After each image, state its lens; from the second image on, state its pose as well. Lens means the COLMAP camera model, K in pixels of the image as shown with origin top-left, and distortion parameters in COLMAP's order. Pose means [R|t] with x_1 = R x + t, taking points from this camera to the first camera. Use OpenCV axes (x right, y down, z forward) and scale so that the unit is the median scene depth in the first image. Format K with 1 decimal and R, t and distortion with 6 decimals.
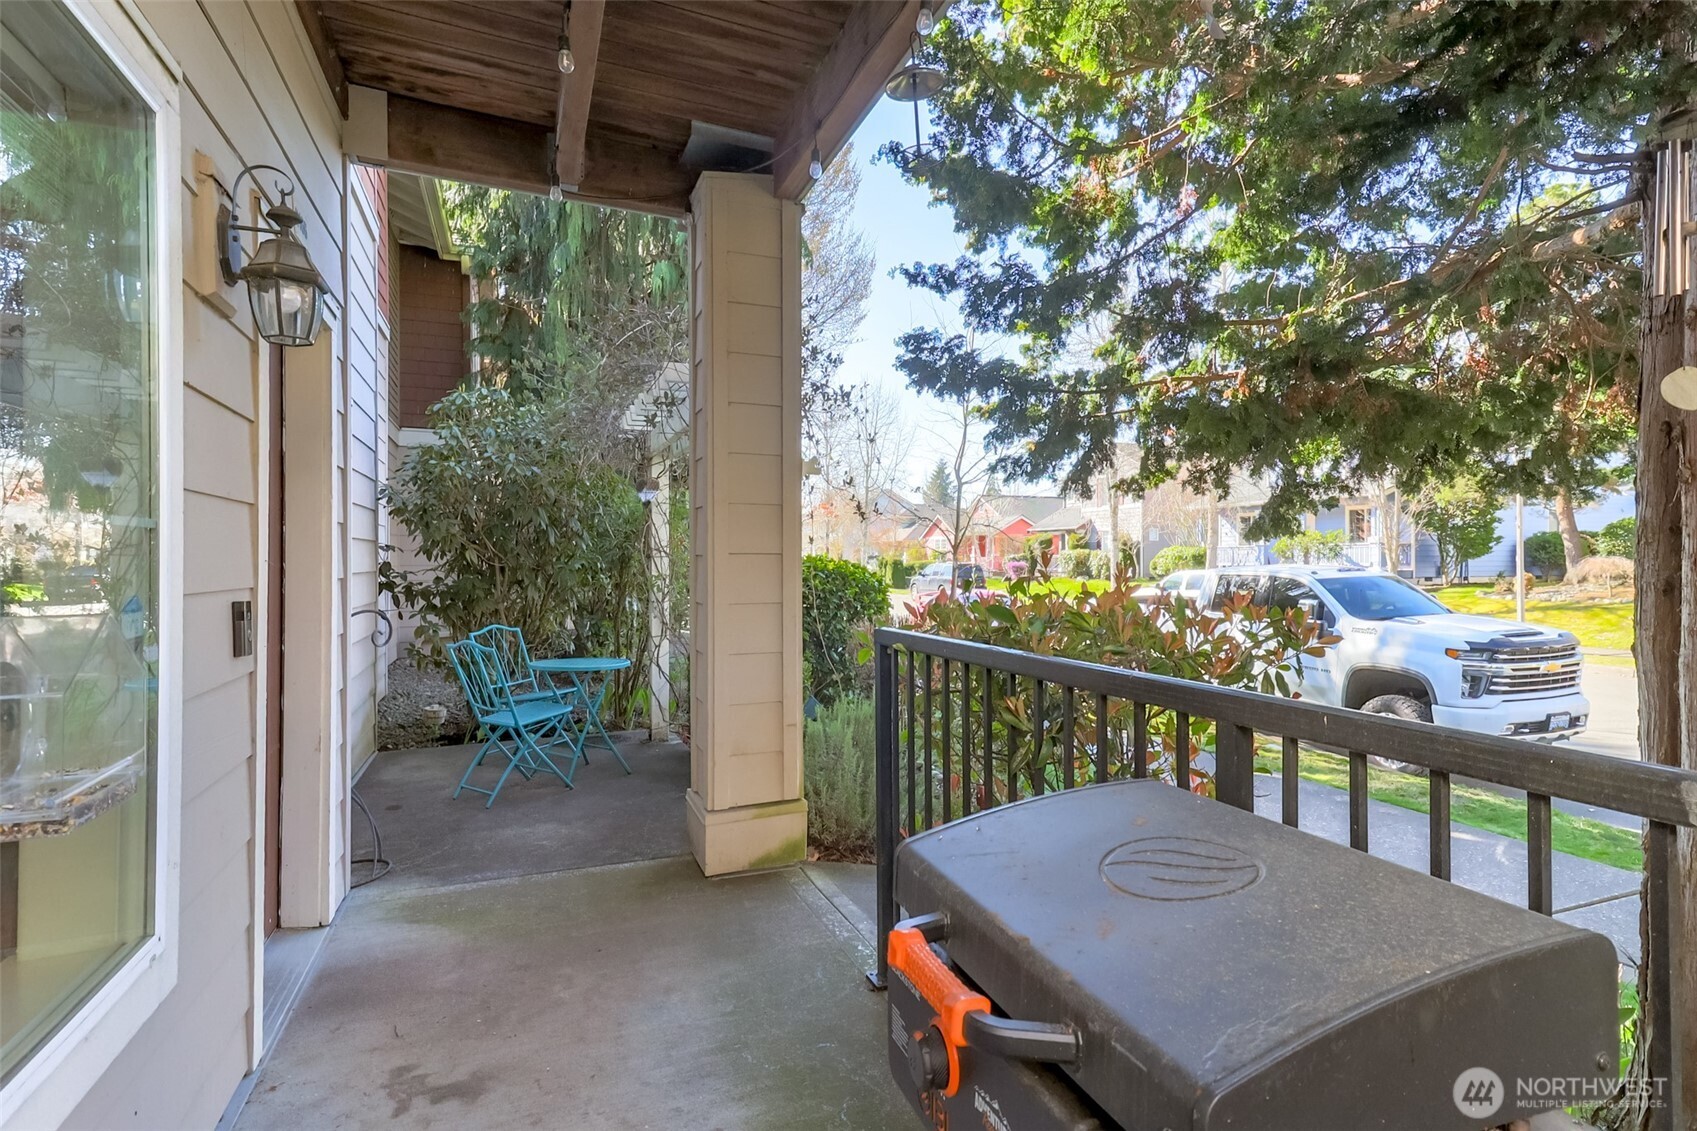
lens RADIAL K [[861.1, 0, 842.7], [0, 861.1, 551.5], [0, 0, 1]] dist [0.027300, 0.000208]
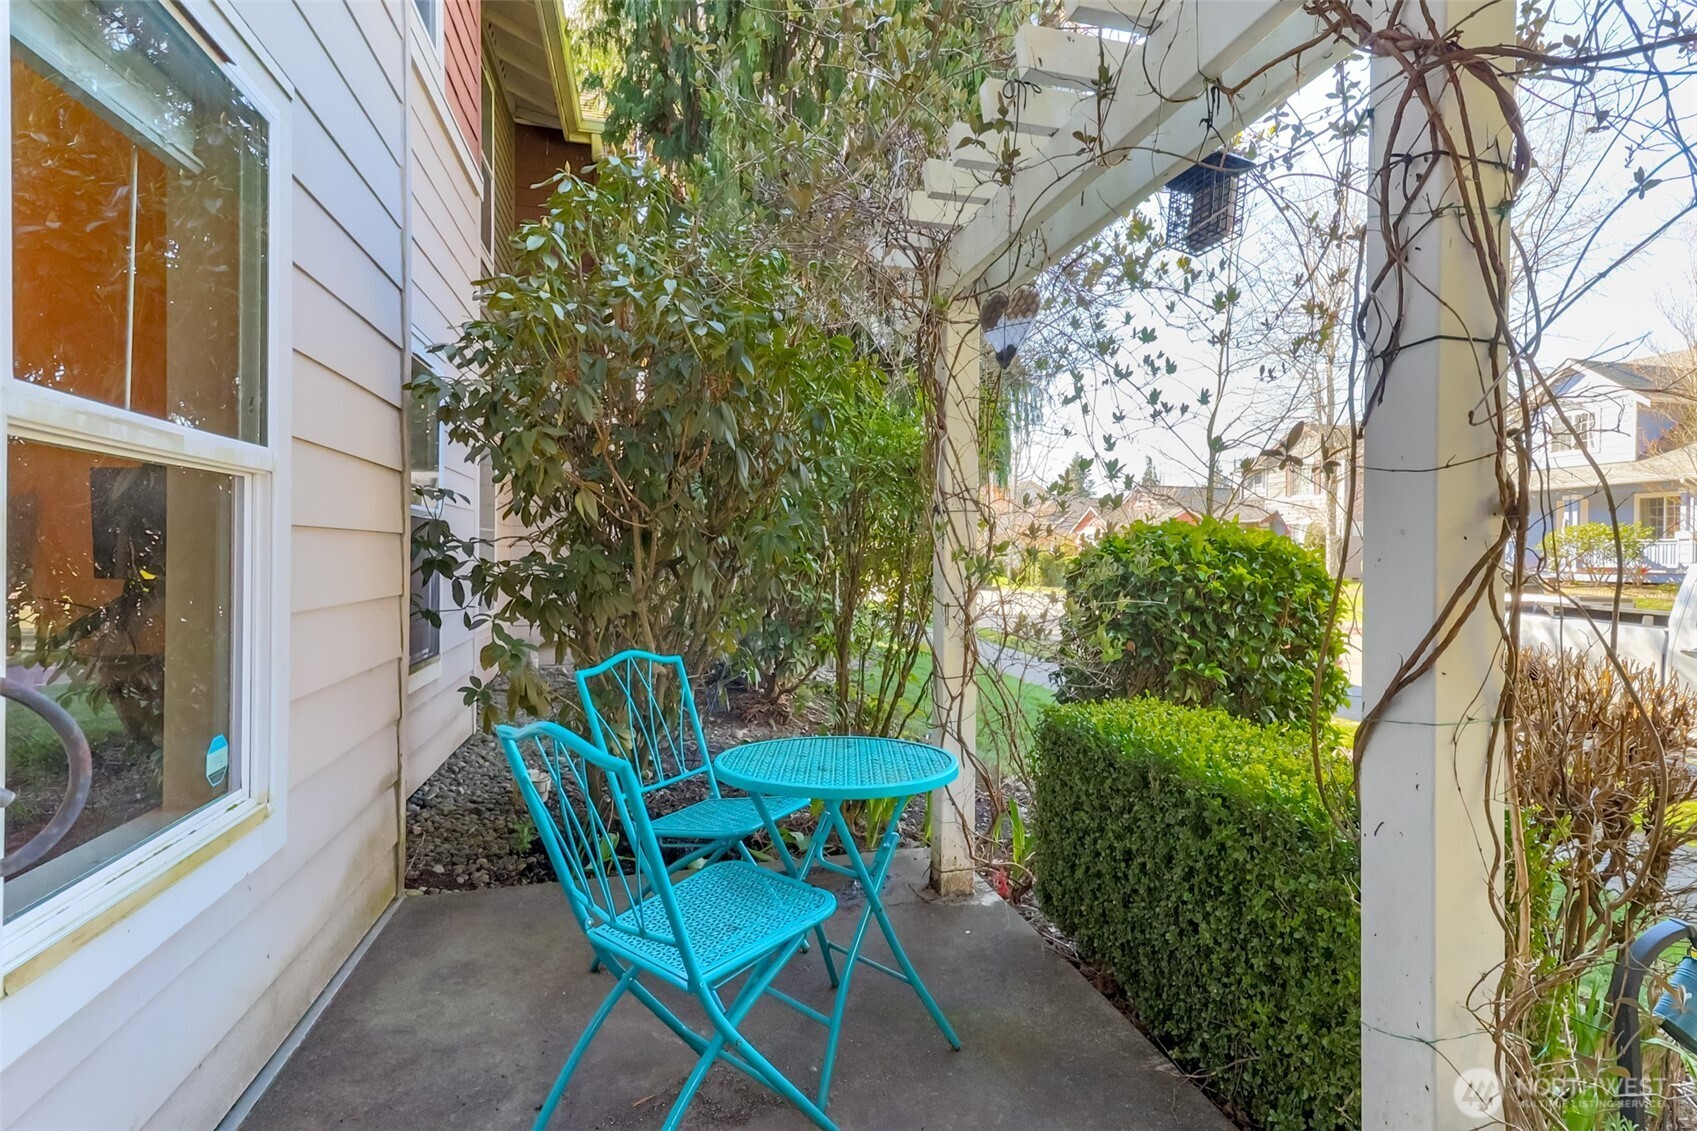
lens RADIAL K [[861.1, 0, 842.7], [0, 861.1, 551.5], [0, 0, 1]] dist [0.027300, 0.000208]
pose [[0.990042, 0.009692, -0.140441, -0.198945], [-0.009424, 0.999952, 0.002575, 0.026575], [0.140459, -0.001226, 0.990086, 0.492208]]
